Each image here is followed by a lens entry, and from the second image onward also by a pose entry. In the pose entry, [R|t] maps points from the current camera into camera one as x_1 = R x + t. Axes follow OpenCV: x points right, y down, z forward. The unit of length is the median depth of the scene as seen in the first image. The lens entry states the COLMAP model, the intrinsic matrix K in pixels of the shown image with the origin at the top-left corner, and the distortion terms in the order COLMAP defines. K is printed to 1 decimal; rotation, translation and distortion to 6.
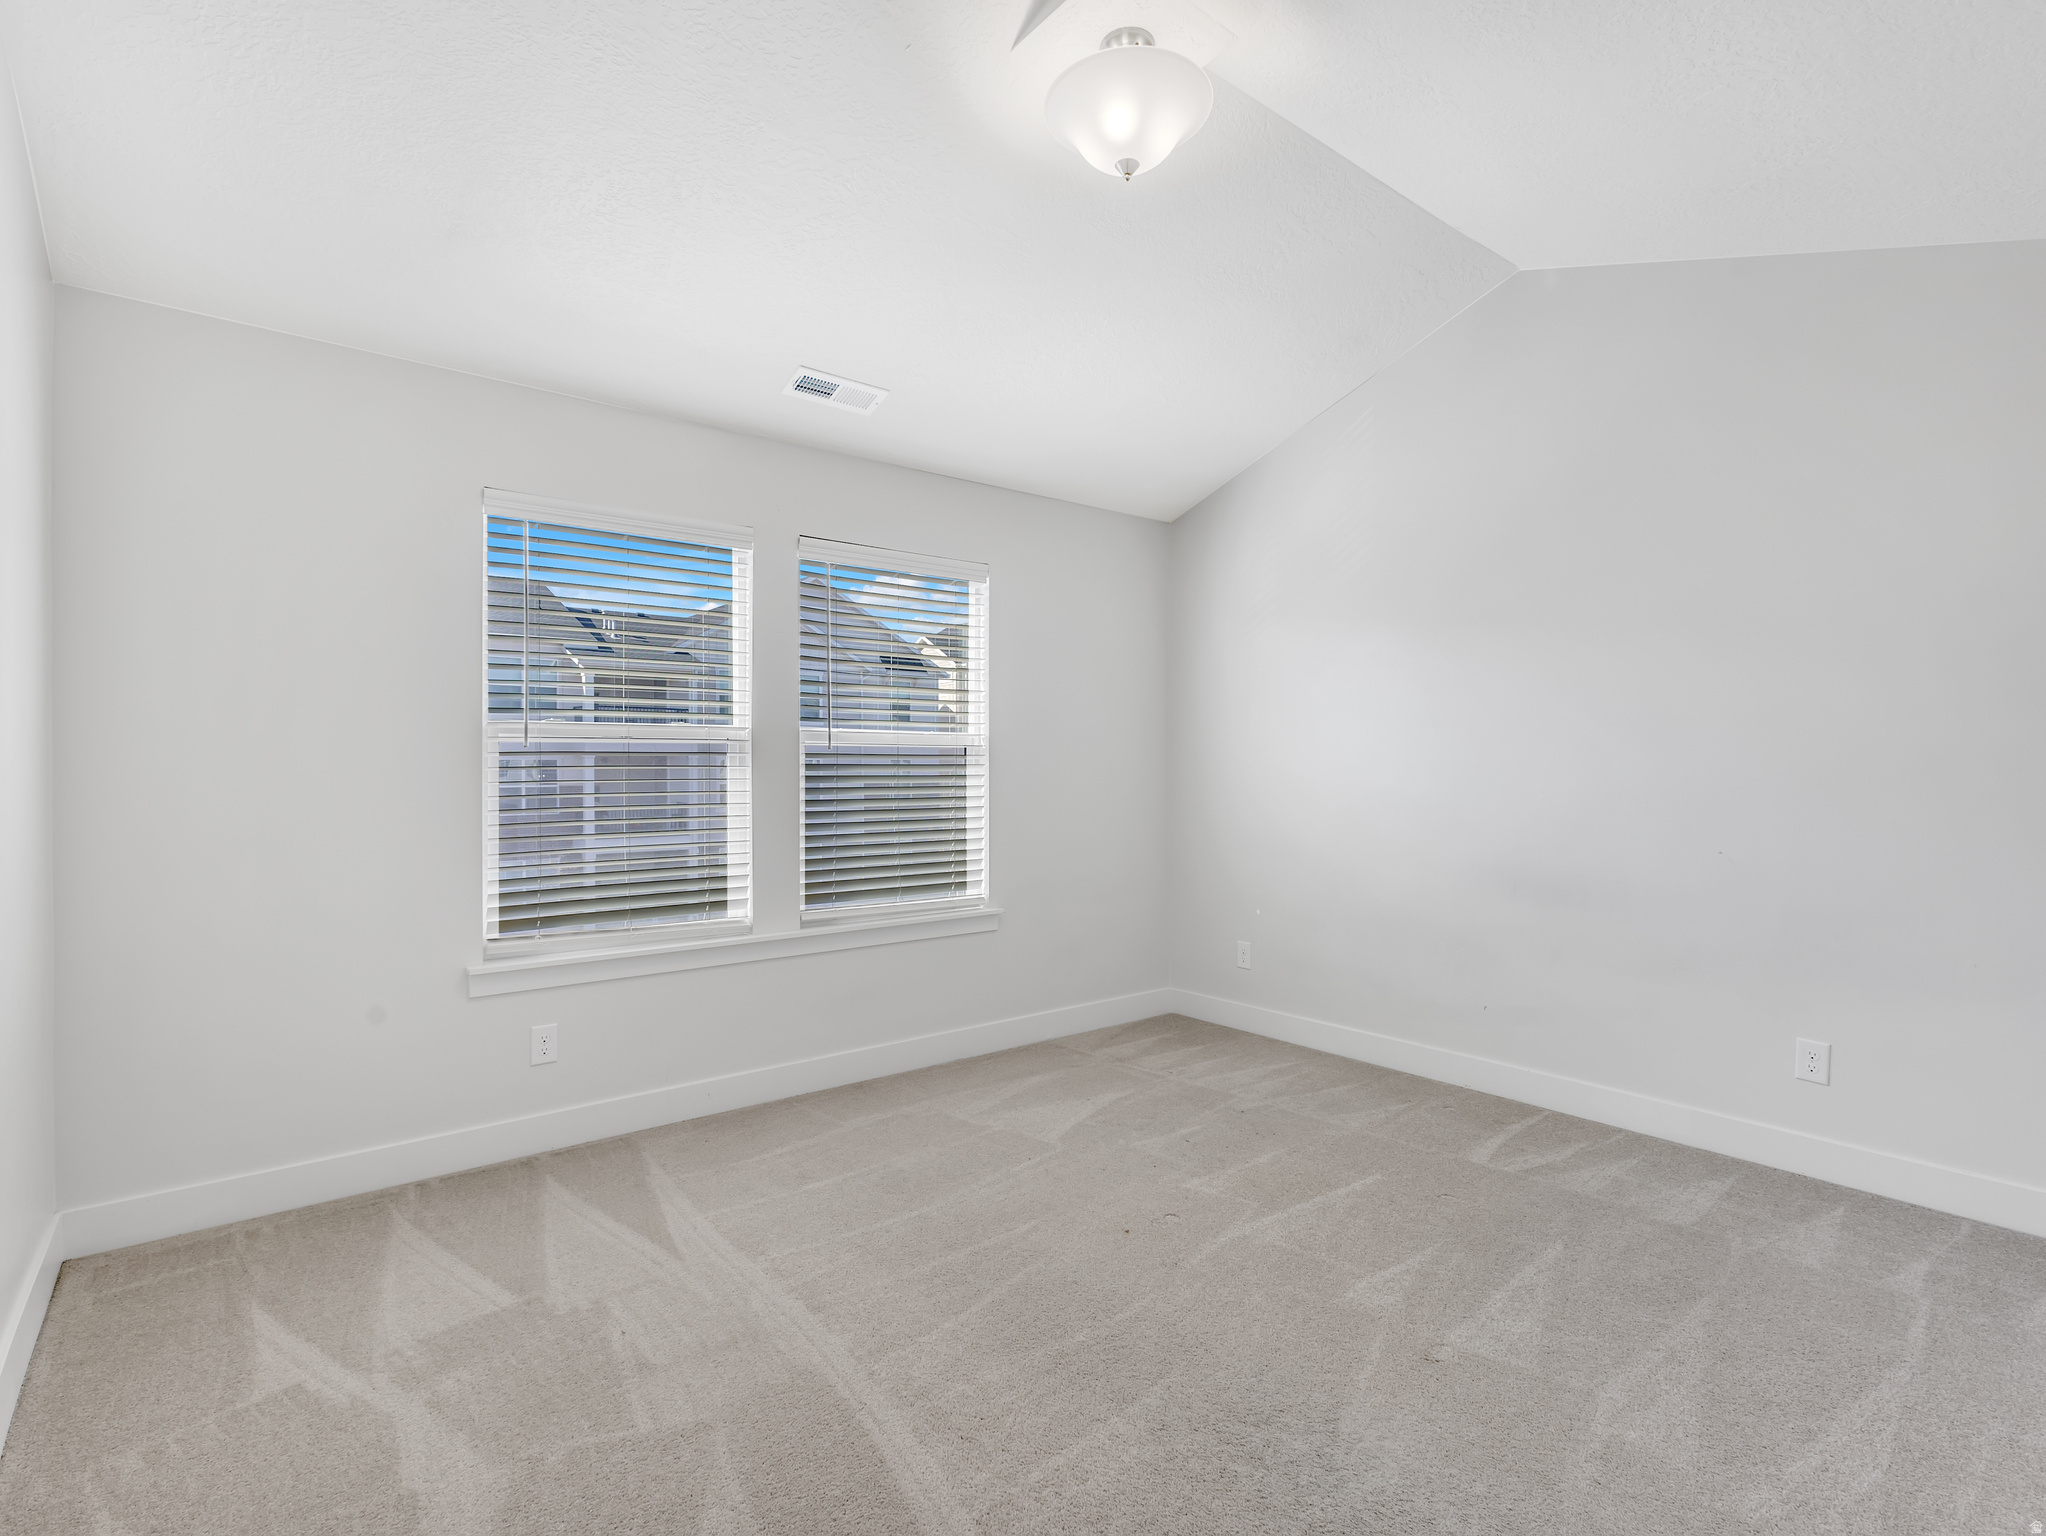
lens RADIAL K [[1007.7, 0, 1021.8], [0, 1007.7, 767.0], [0, 0, 1]] dist [-0.000299, 0.000458]
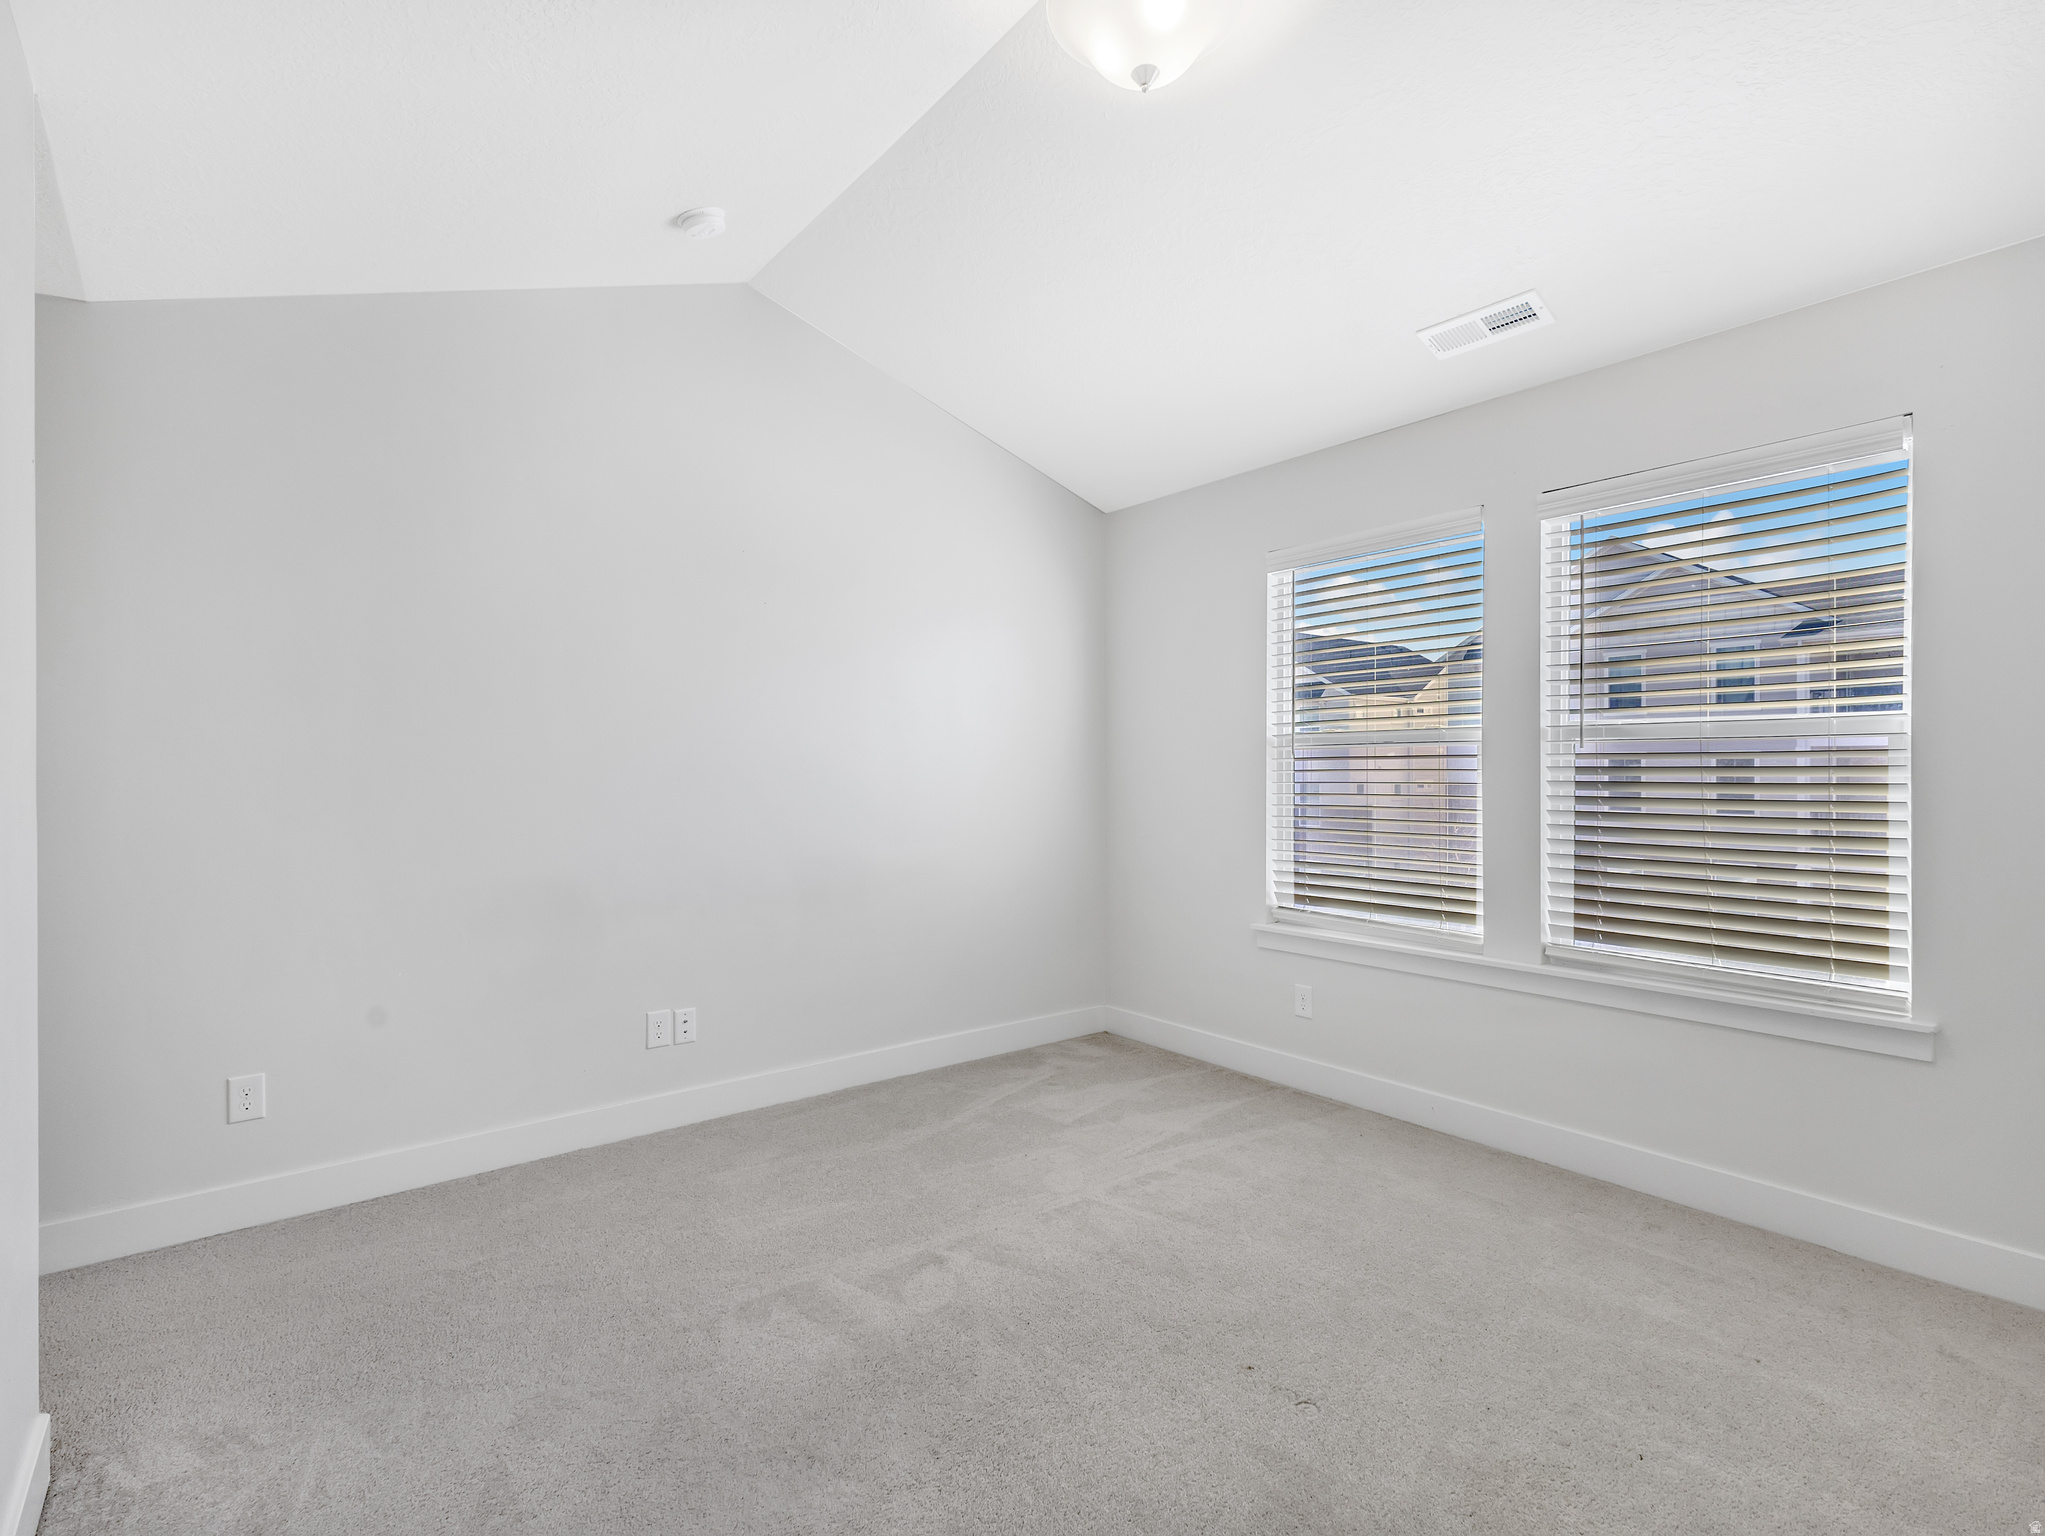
lens RADIAL K [[1003.8, 0, 1026.4], [0, 1003.8, 771.9], [0, 0, 1]] dist [0.011346, -0.001926]
pose [[0.002403, 0.005420, -0.999982, 0.721148], [0.002282, 0.999983, 0.005425, -0.004884], [0.999995, -0.002295, 0.002391, 0.669643]]
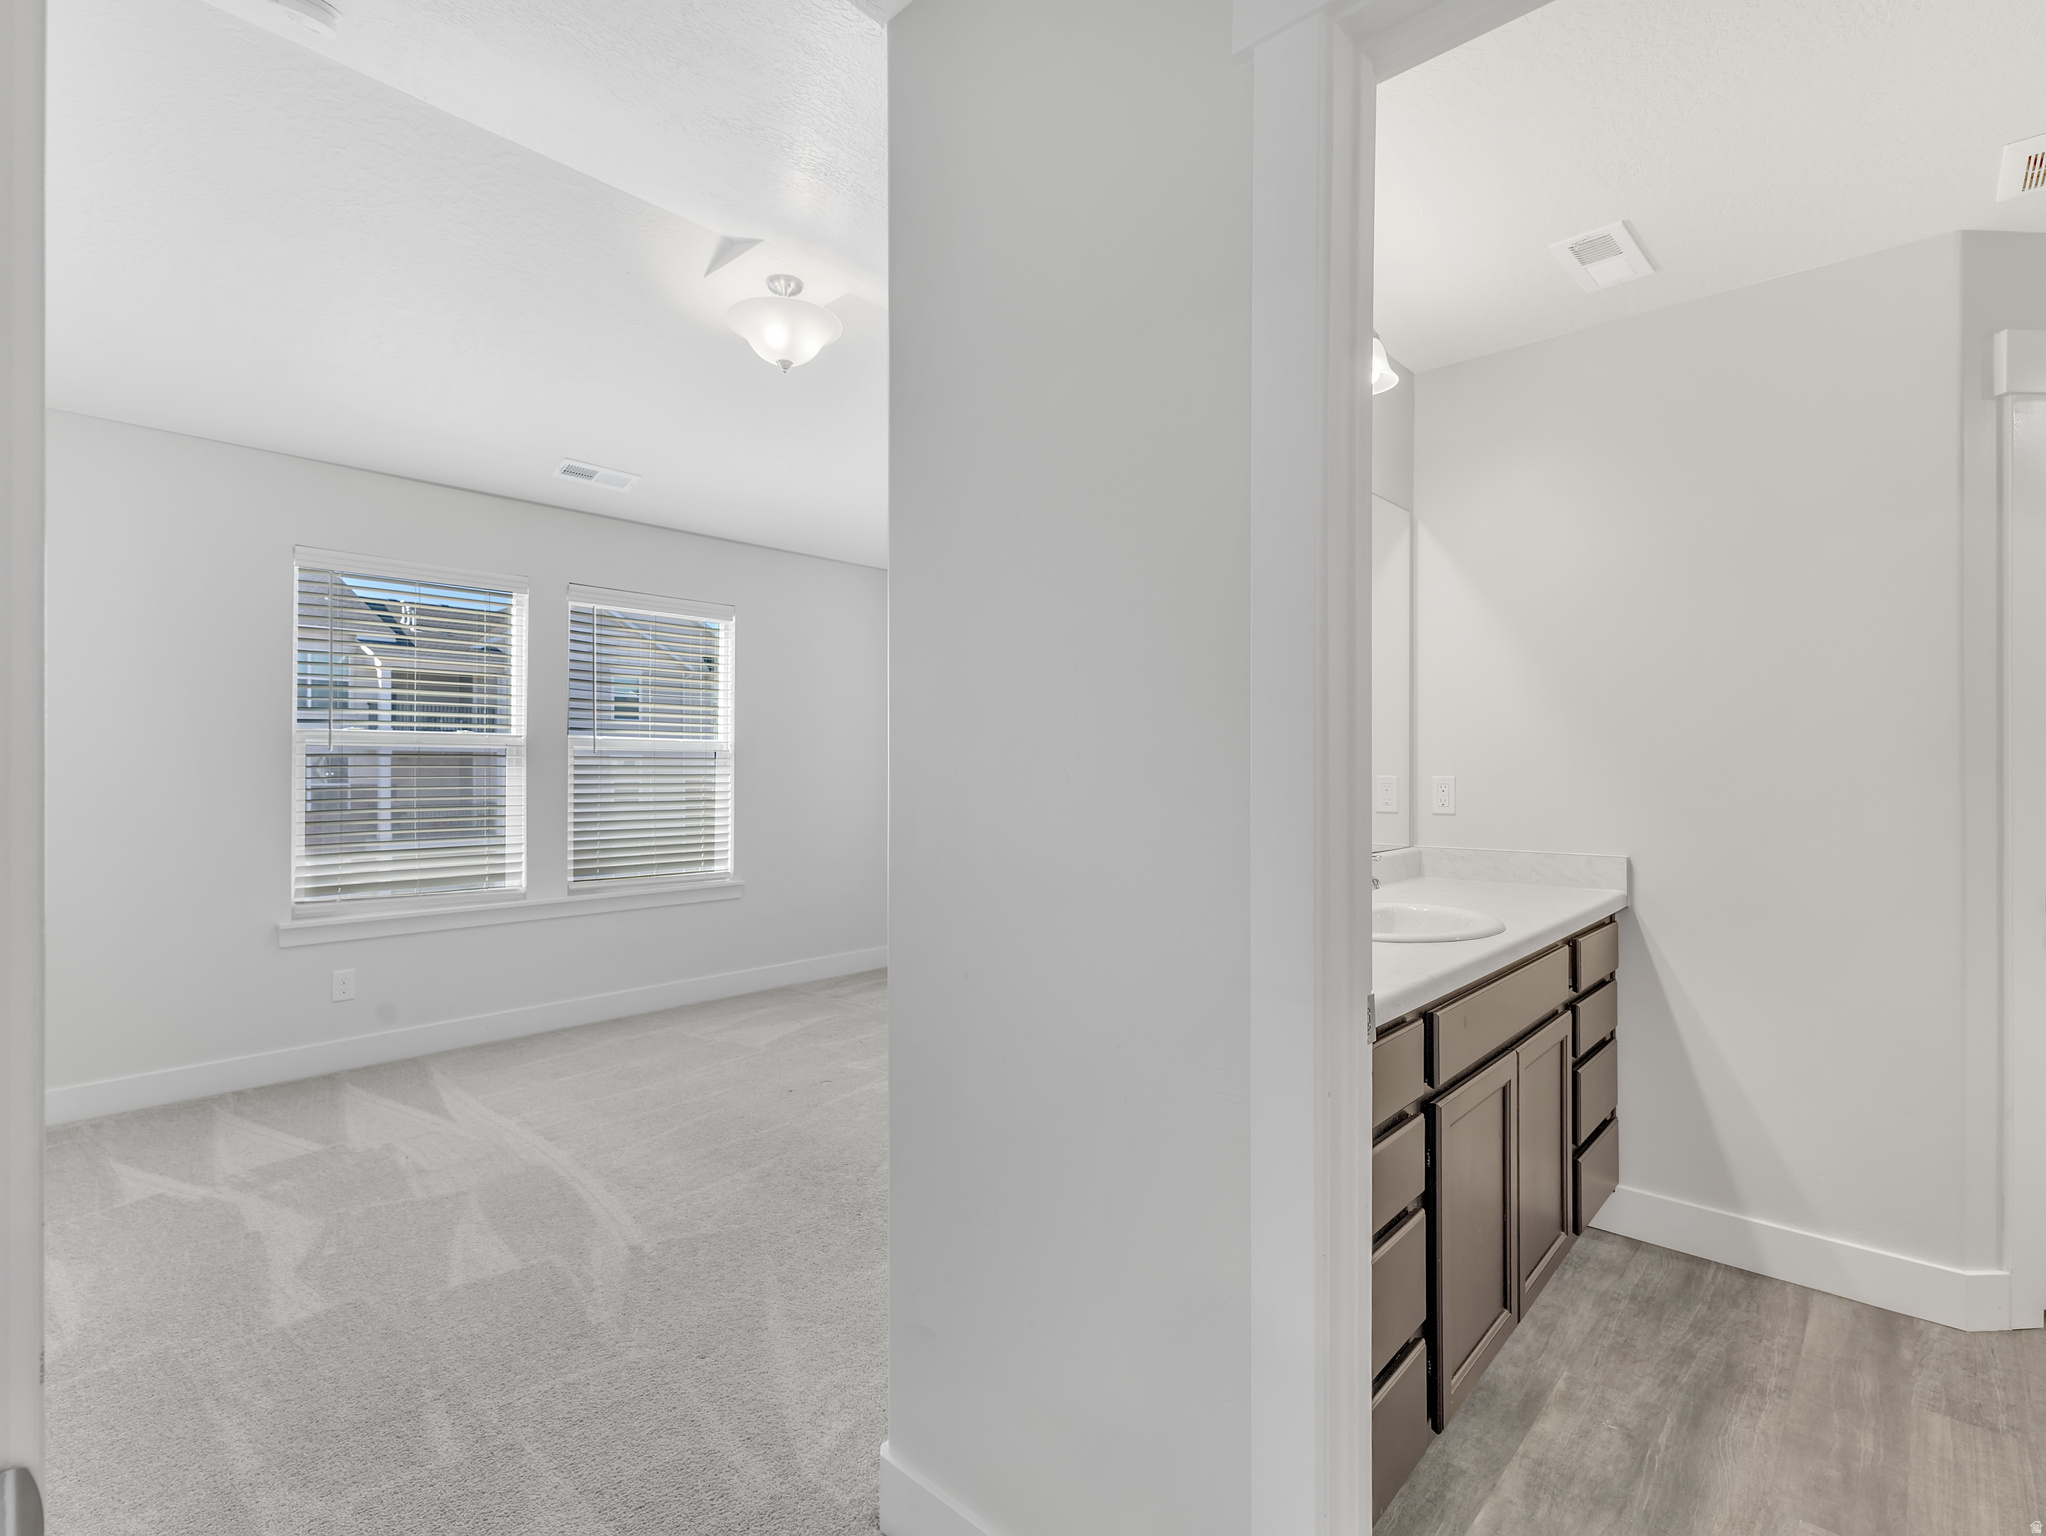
lens RADIAL K [[995.2, 0, 1026.9], [0, 995.2, 764.9], [0, 0, 1]] dist [0.003621, -0.000368]
pose [[0.986121, 0.005978, 0.165919, 0.162759], [-0.005526, 0.999980, -0.003189, -0.001989], [-0.165935, 0.002228, 0.986134, -0.378468]]
